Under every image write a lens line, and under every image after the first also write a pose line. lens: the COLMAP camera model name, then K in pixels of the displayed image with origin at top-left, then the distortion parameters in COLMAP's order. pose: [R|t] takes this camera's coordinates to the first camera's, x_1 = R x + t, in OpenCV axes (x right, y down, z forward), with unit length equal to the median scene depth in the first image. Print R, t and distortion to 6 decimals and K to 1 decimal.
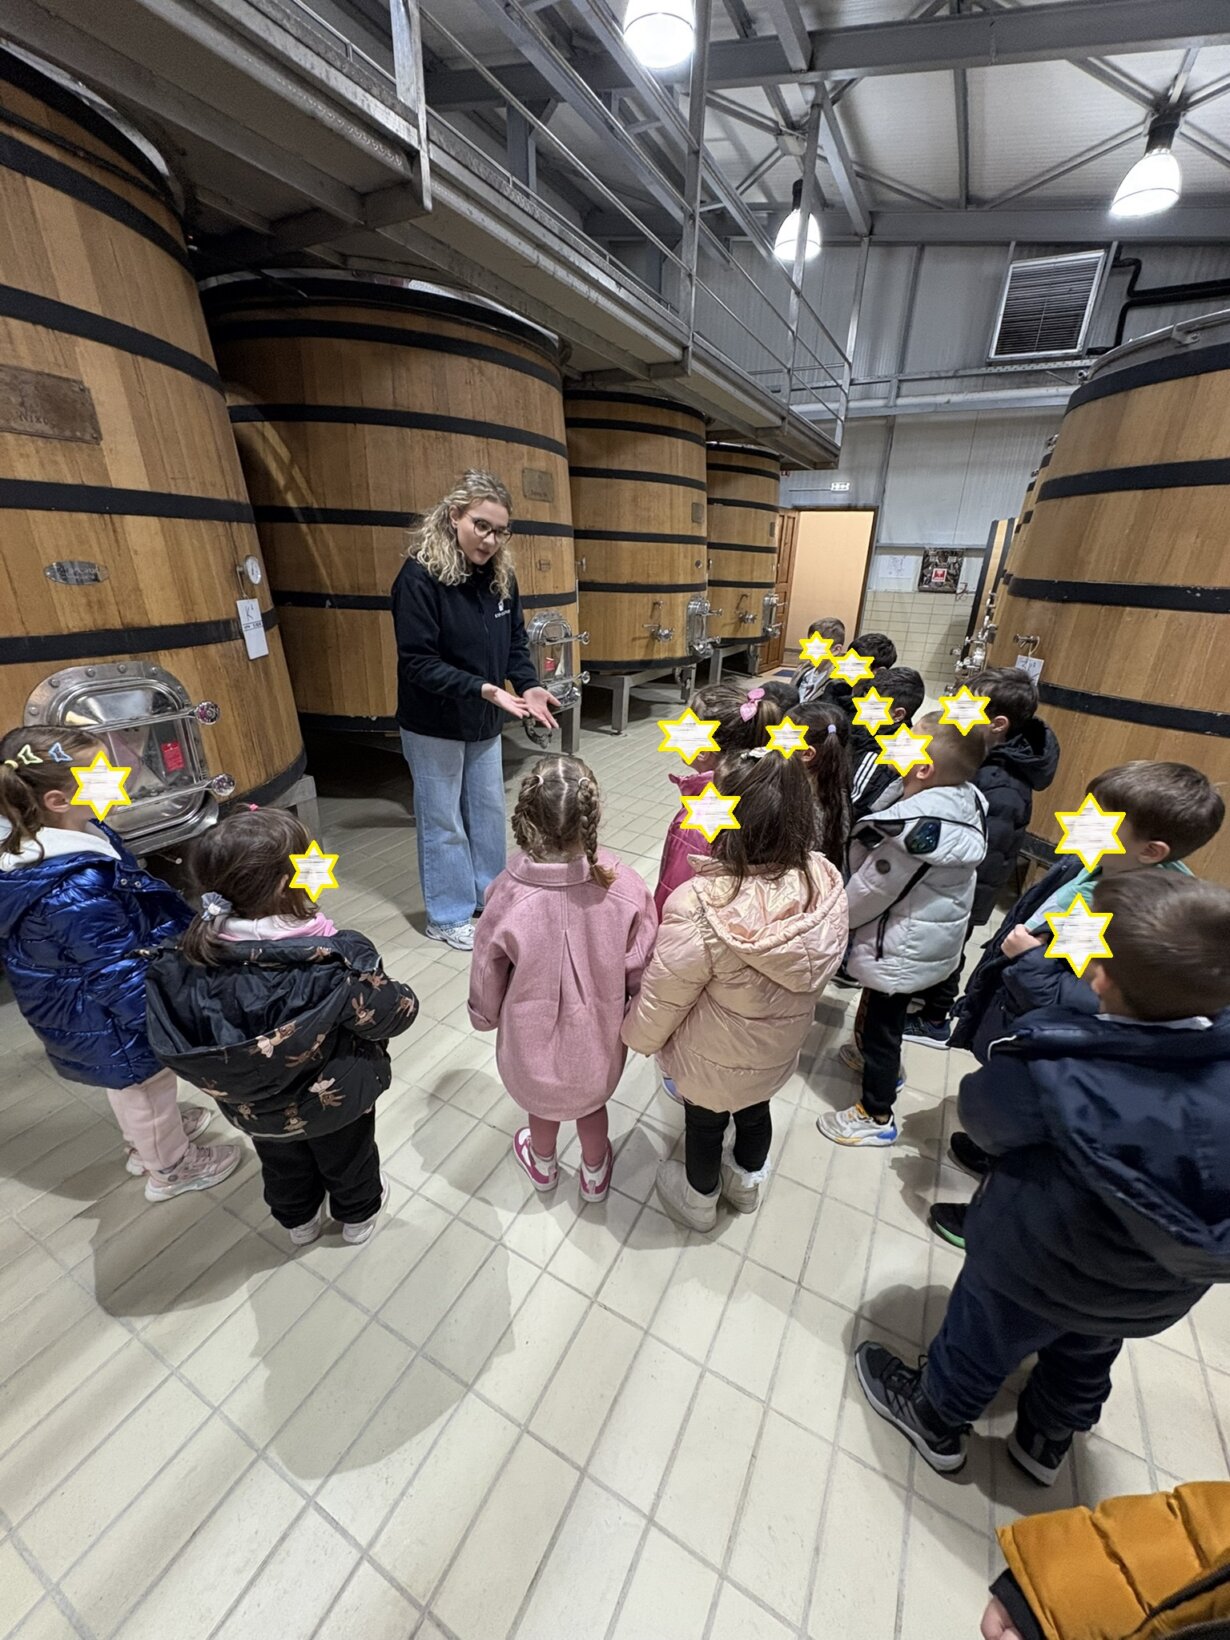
lens RADIAL K [[648.1, 0, 615.0], [0, 648.1, 820.0], [0, 0, 1]] dist [-0.001340, 0.000039]
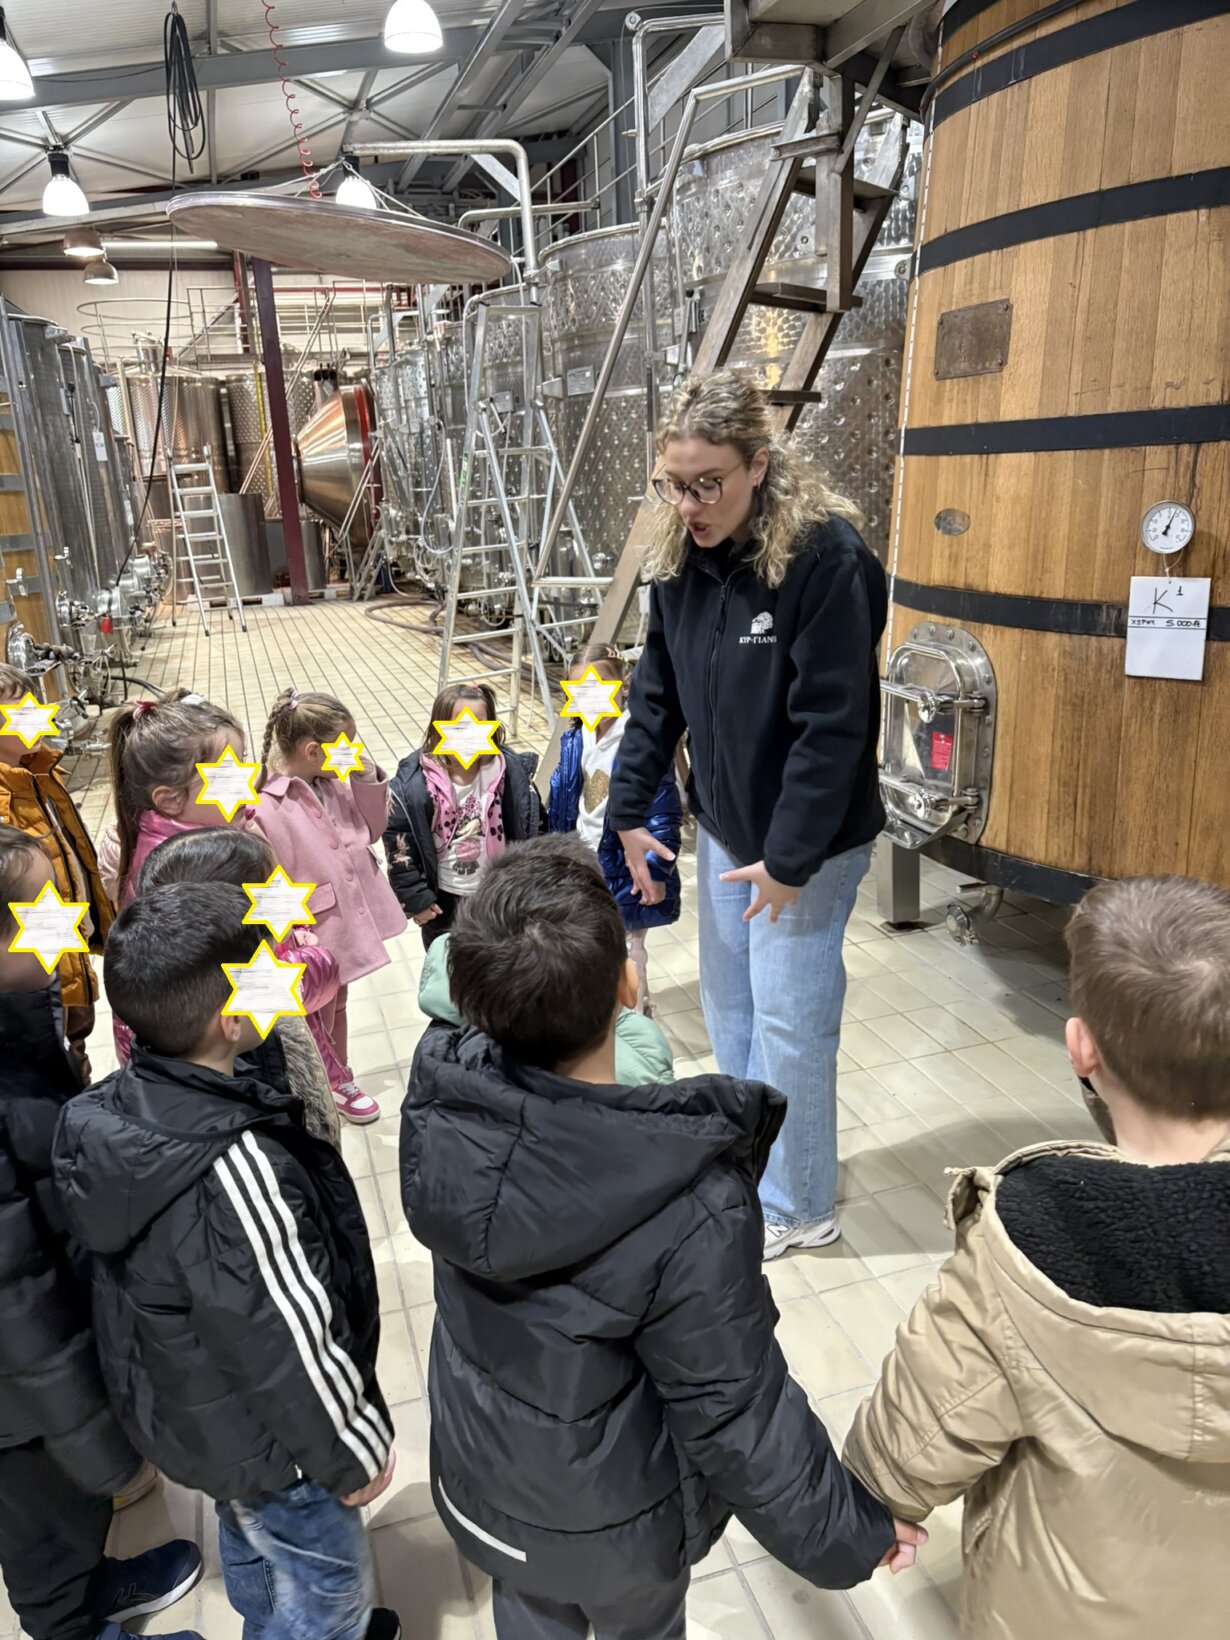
lens RADIAL K [[1236.1, 0, 615.0], [0, 1236.1, 820.0], [0, 0, 1]] dist [-0.014577, 0.007225]
pose [[-0.696757, 0.209480, -0.686038, 0.547390], [-0.240281, 0.832992, 0.498387, -0.595292], [0.675866, 0.512096, -0.530059, 1.382635]]
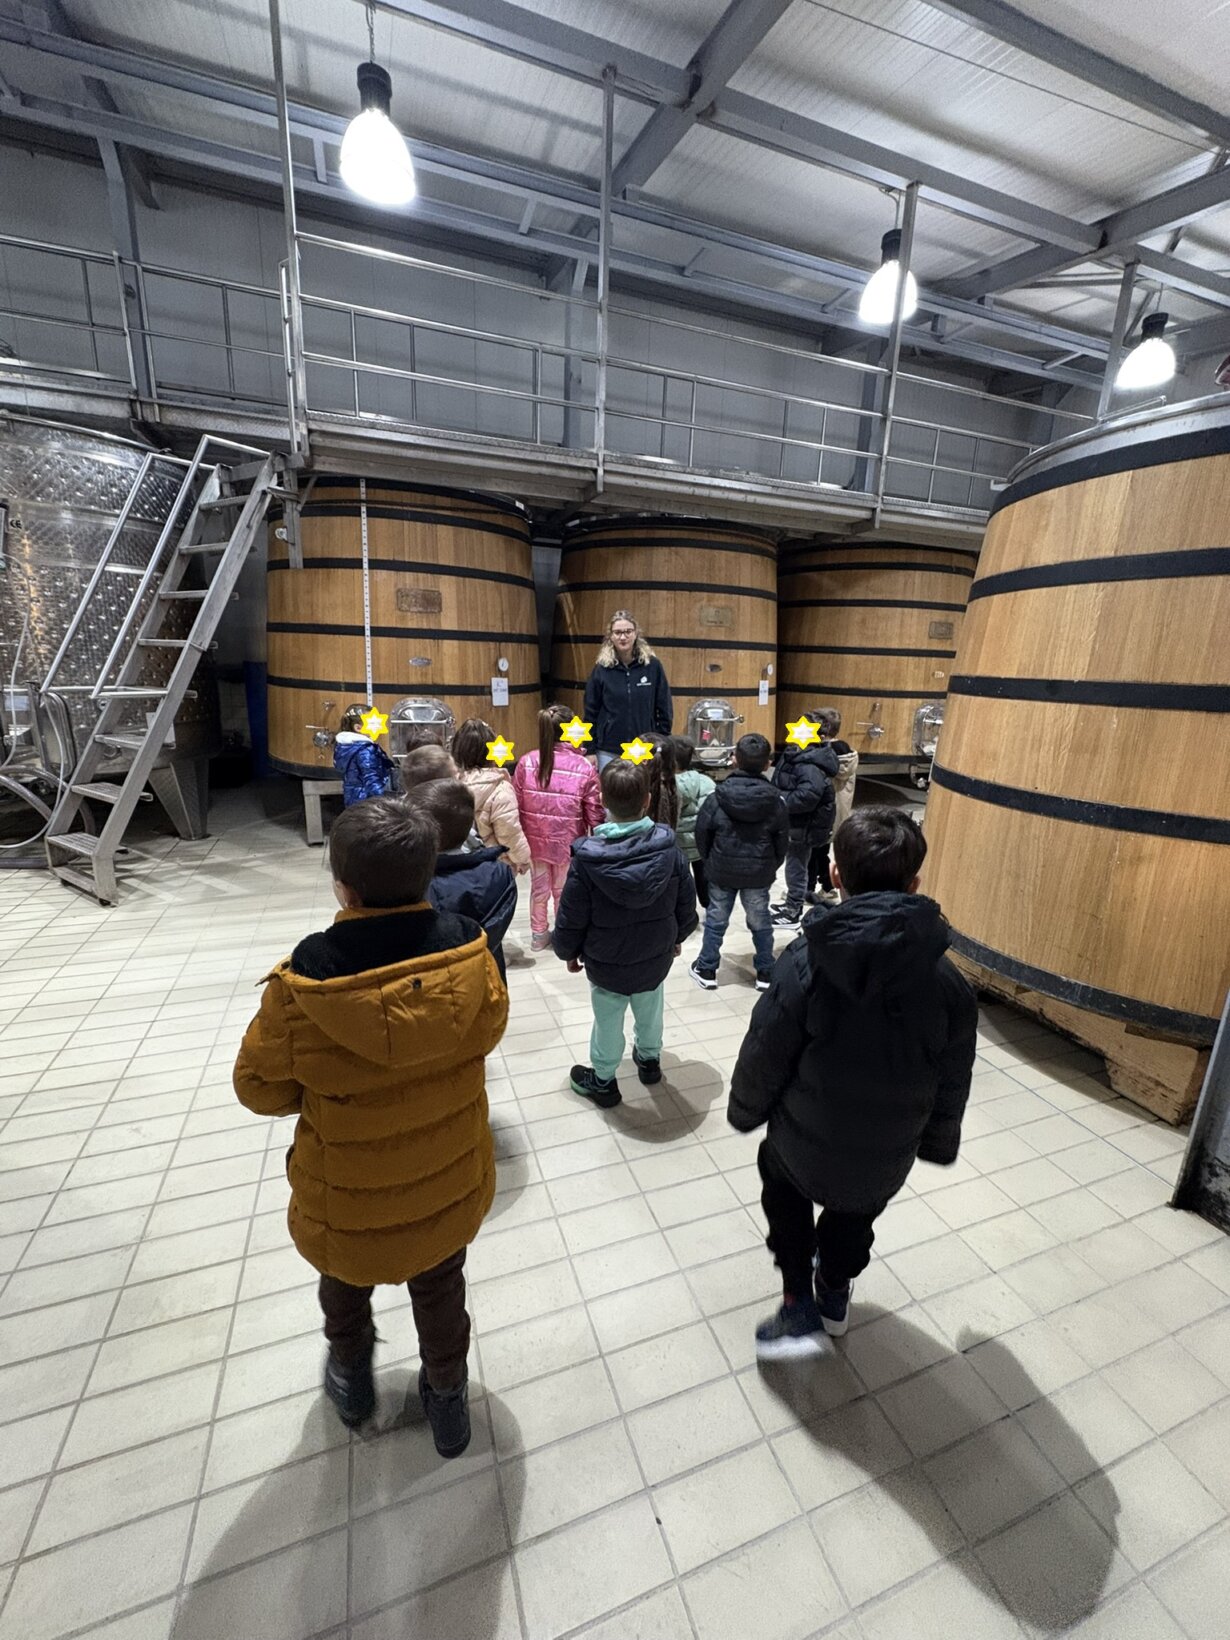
lens RADIAL K [[648.1, 0, 615.0], [0, 648.1, 820.0], [0, 0, 1]] dist [-0.001340, 0.000039]
pose [[0.748596, 0.155774, -0.644467, 1.133791], [-0.263388, 0.961890, -0.073446, 0.152646], [0.608466, 0.224726, 0.761096, -0.248878]]
